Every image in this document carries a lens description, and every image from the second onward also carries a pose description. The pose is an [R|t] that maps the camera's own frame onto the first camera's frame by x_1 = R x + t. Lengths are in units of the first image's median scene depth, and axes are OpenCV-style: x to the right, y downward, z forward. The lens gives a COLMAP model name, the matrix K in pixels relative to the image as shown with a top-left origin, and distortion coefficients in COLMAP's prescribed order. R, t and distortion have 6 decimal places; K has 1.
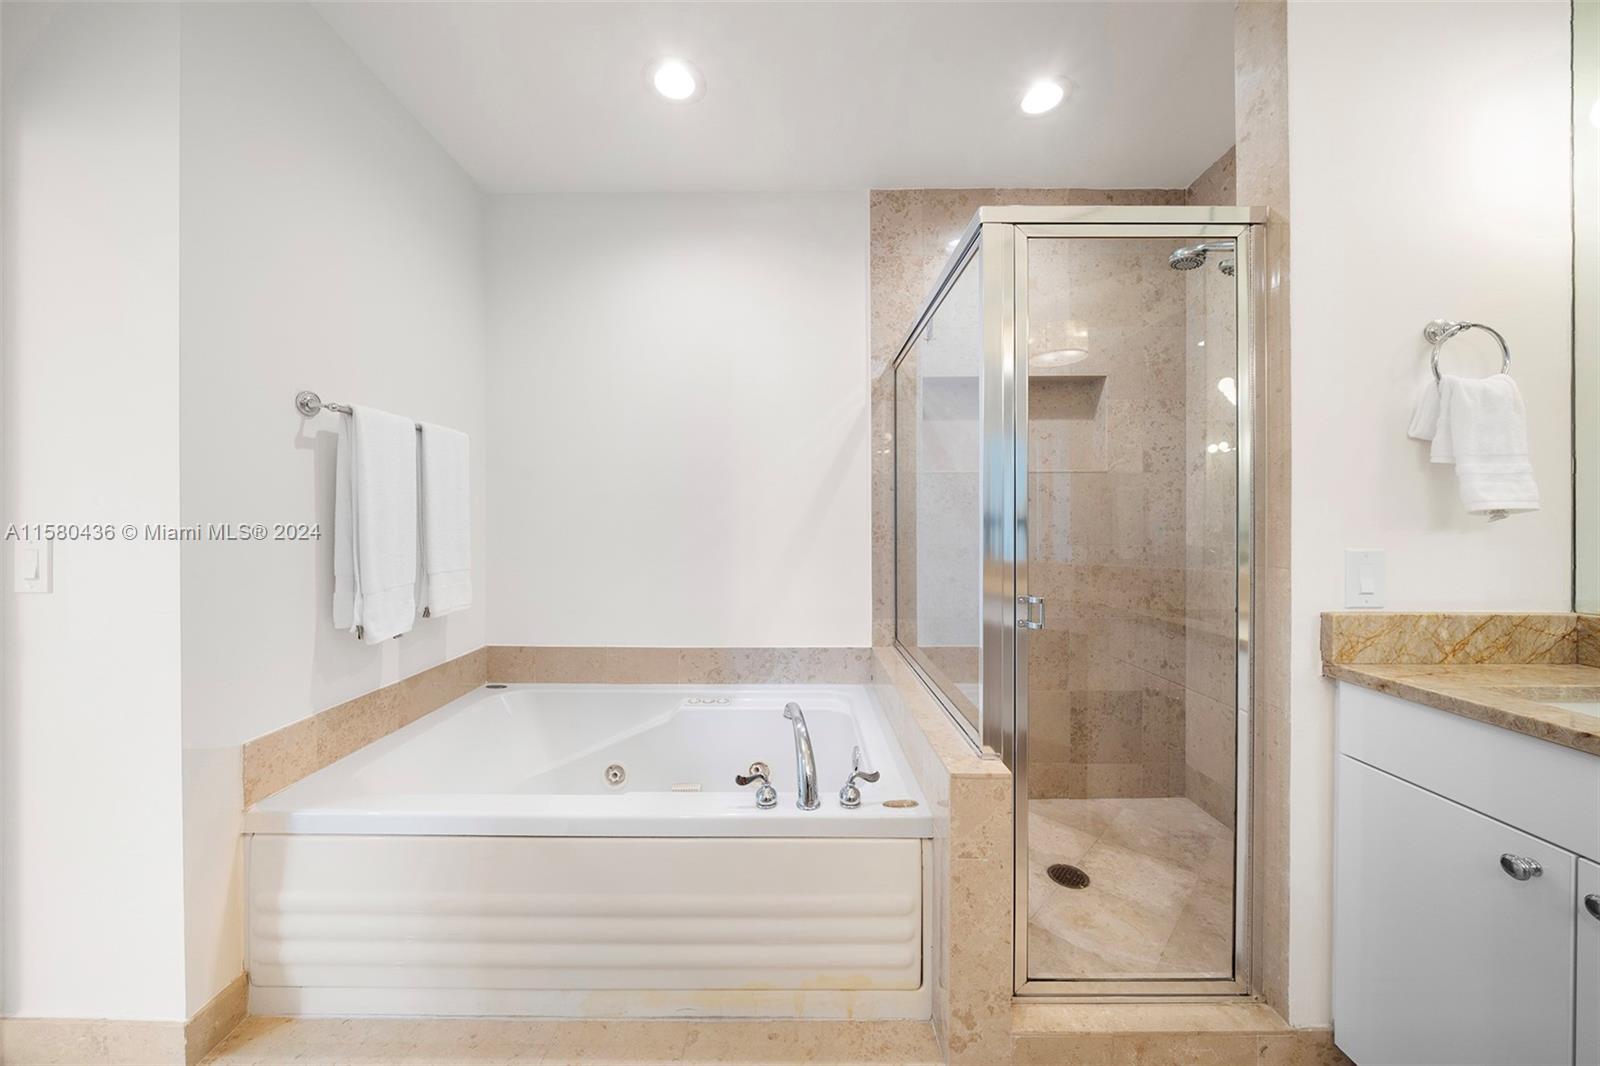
lens RADIAL K [[553.0, 0, 793.8], [0, 553.0, 530.9], [0, 0, 1]] dist [-0.000051, -0.000010]
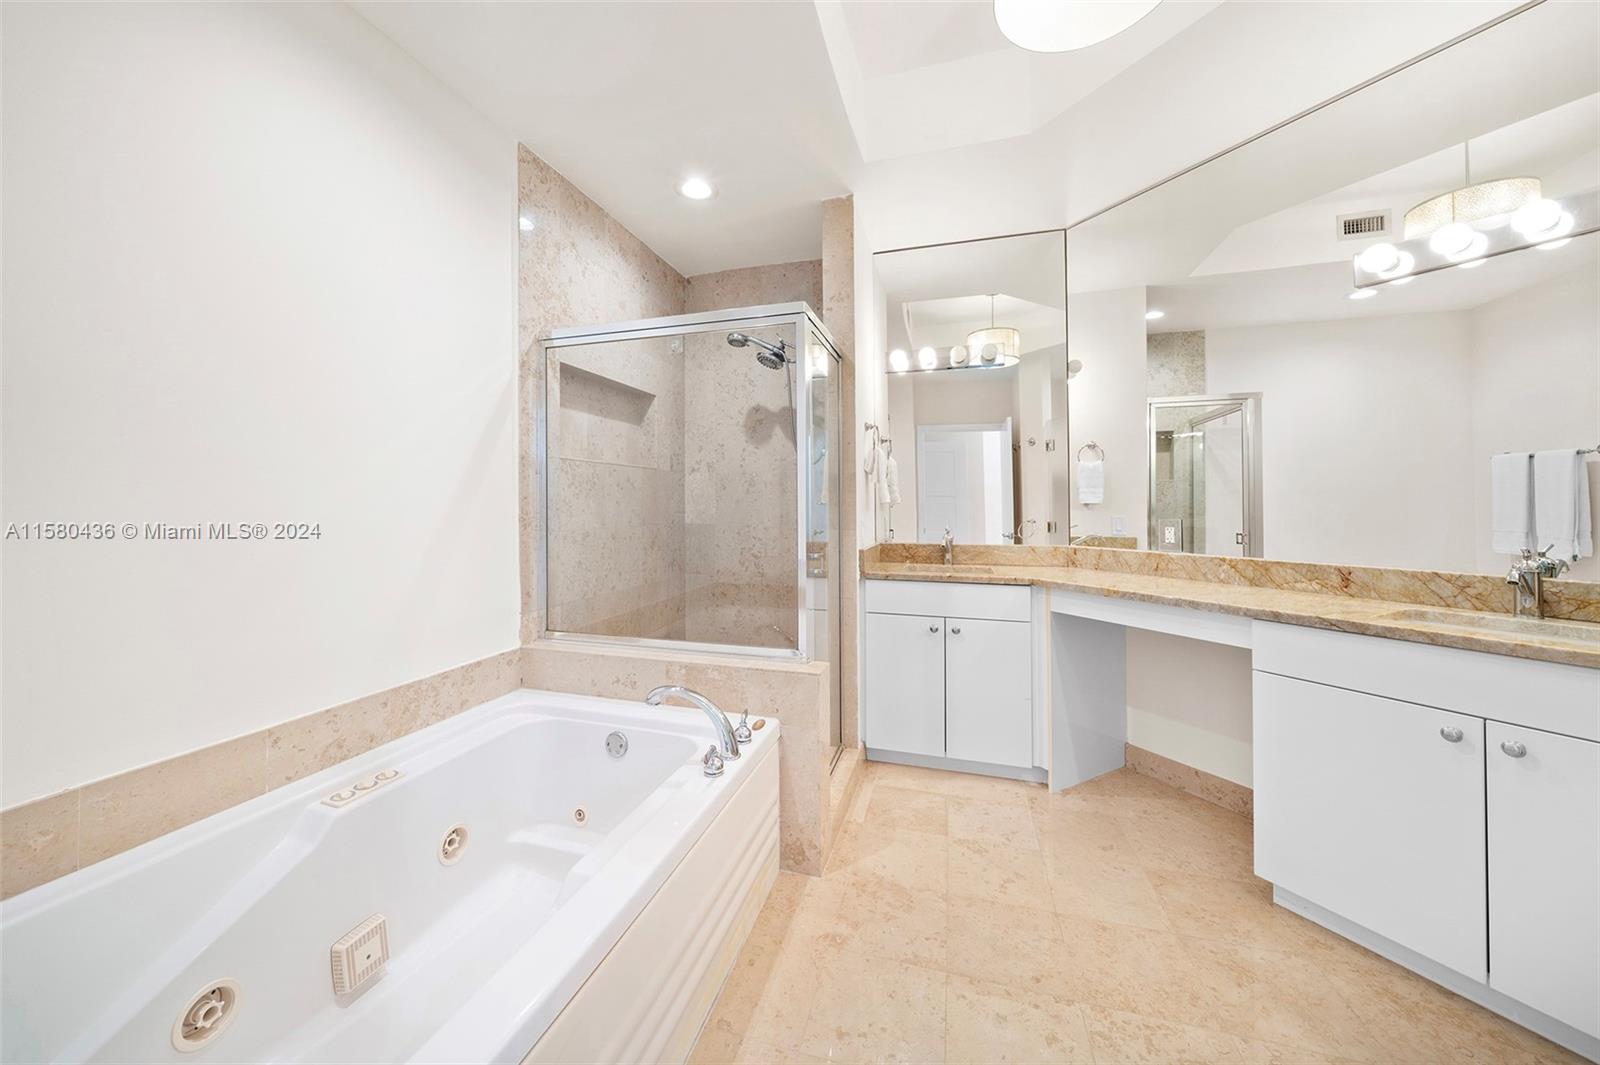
lens RADIAL K [[557.1, 0, 793.4], [0, 557.1, 507.5], [0, 0, 1]] dist [0.000182, -0.000020]
pose [[0.290975, -0.001262, 0.956730, -0.598308], [0.016892, 0.999850, -0.003819, -0.005460], [-0.956582, 0.017273, 0.290953, 0.310088]]
